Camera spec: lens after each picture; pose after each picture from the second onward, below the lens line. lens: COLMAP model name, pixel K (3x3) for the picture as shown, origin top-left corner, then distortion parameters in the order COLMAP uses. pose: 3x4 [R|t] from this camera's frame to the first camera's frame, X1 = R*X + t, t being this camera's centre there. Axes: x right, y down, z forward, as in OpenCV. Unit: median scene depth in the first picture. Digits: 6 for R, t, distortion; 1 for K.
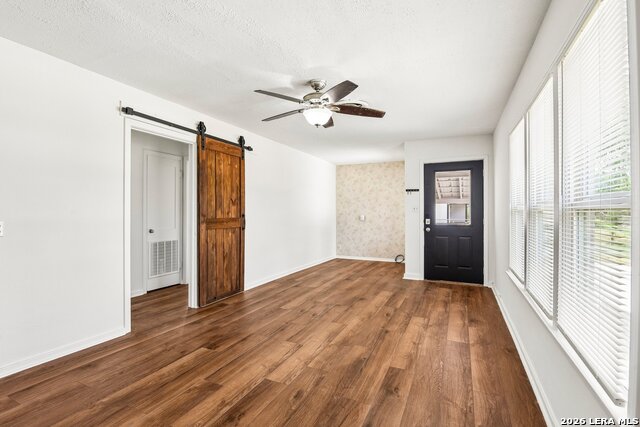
lens RADIAL K [[299.8, 0, 314.2], [0, 299.8, 214.9], [0, 0, 1]] dist [-0.011447, -0.002418]
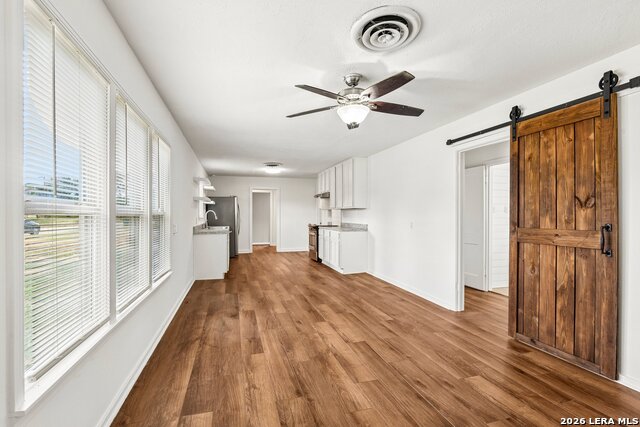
lens RADIAL K [[299.8, 0, 323.1], [0, 299.8, 213.6], [0, 0, 1]] dist [-0.011447, -0.002418]
pose [[-0.735030, -0.009774, -0.677964, 0.500428], [-0.013613, 0.999907, 0.000344, -0.016247], [0.677898, 0.009481, -0.735095, 1.149183]]
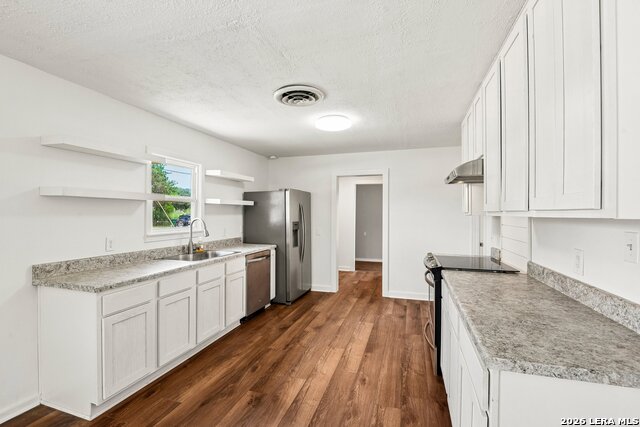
lens RADIAL K [[299.8, 0, 316.0], [0, 299.8, 213.0], [0, 0, 1]] dist [-0.011447, -0.002418]
pose [[-0.989354, -0.014693, -0.144782, -0.423880], [-0.015731, 0.999858, 0.006030, -0.048969], [0.144673, 0.008244, -0.989445, 0.297105]]
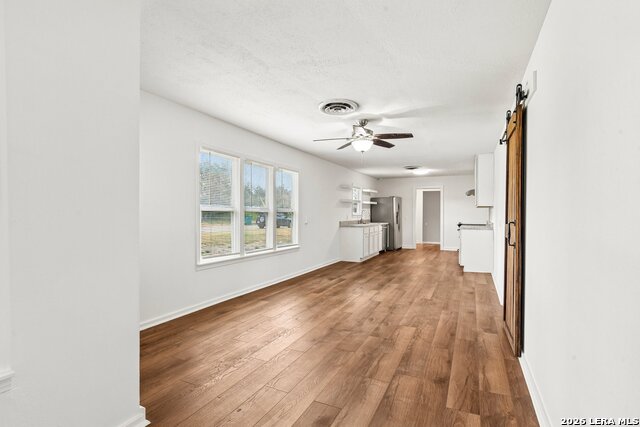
lens RADIAL K [[330.9, 0, 314.2], [0, 330.9, 213.4], [0, 0, 1]] dist [0.004369, -0.000059]
pose [[-0.999899, -0.012649, -0.006452, 0.172641], [-0.012734, 0.999830, 0.013299, -0.021174], [0.006283, 0.013379, -0.999891, 1.806571]]
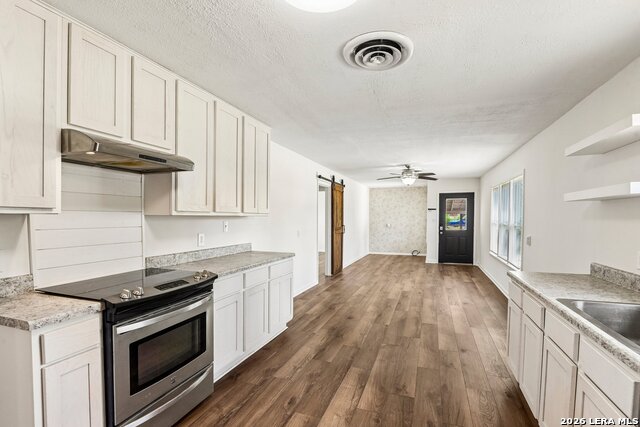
lens RADIAL K [[312.3, 0, 313.4], [0, 312.3, 230.2], [0, 0, 1]] dist [-0.009307, -0.008682]
pose [[0.995853, -0.006247, 0.090764, -0.623550], [0.003232, 0.999439, 0.033322, -0.034264], [-0.090922, -0.032890, 0.995315, -0.849491]]
